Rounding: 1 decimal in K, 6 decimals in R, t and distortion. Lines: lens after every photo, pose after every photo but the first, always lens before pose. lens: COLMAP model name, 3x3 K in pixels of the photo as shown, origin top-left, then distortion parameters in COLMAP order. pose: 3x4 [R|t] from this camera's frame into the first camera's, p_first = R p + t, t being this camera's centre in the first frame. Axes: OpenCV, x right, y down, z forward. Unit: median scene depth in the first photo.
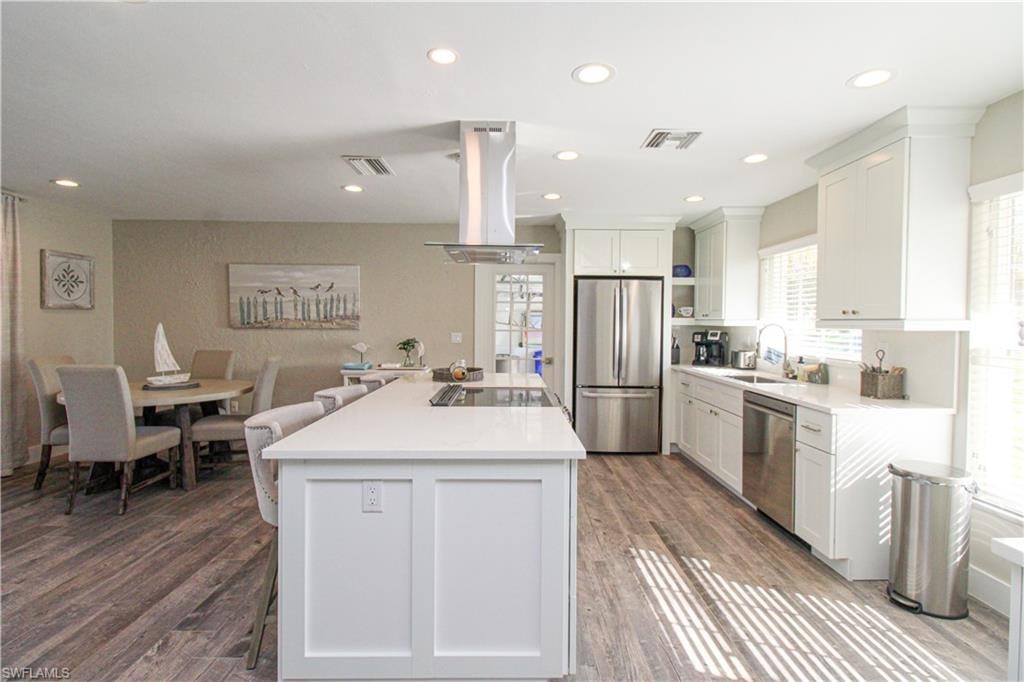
lens RADIAL K [[480.6, 0, 511.7], [0, 480.6, 333.3], [0, 0, 1]] dist [0.016635, -0.000423]
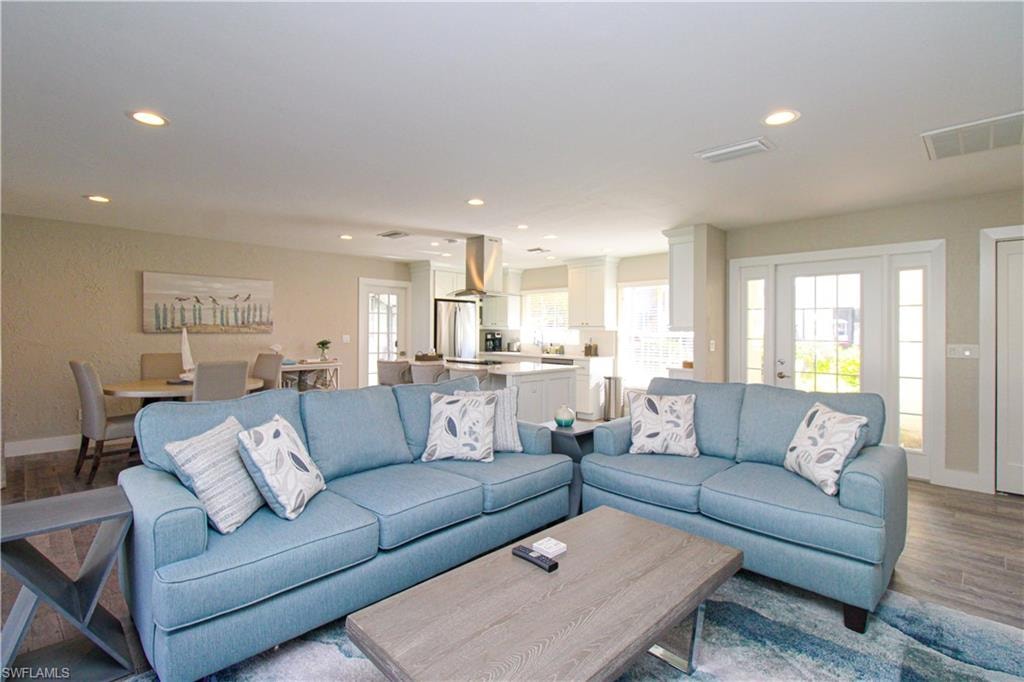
lens RADIAL K [[481.3, 0, 514.4], [0, 481.3, 325.1], [0, 0, 1]] dist [0.029010, -0.013154]
pose [[0.700208, 0.003643, 0.713929, -0.771571], [0.016094, 0.999652, -0.020886, 0.006754], [-0.713757, 0.026114, 0.699906, -0.299301]]
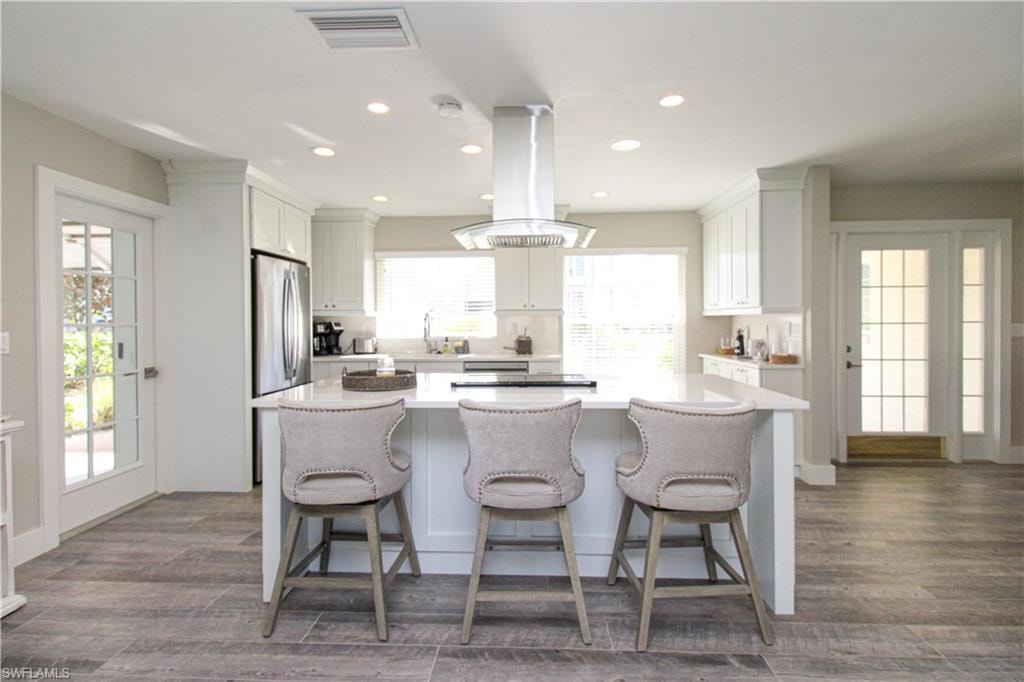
lens RADIAL K [[481.3, 0, 514.4], [0, 481.3, 325.1], [0, 0, 1]] dist [0.029010, -0.013154]
pose [[0.052394, -0.015339, 0.998509, -0.550875], [0.028019, 0.999511, 0.013884, 0.000060], [-0.998233, 0.027249, 0.052798, 0.512732]]
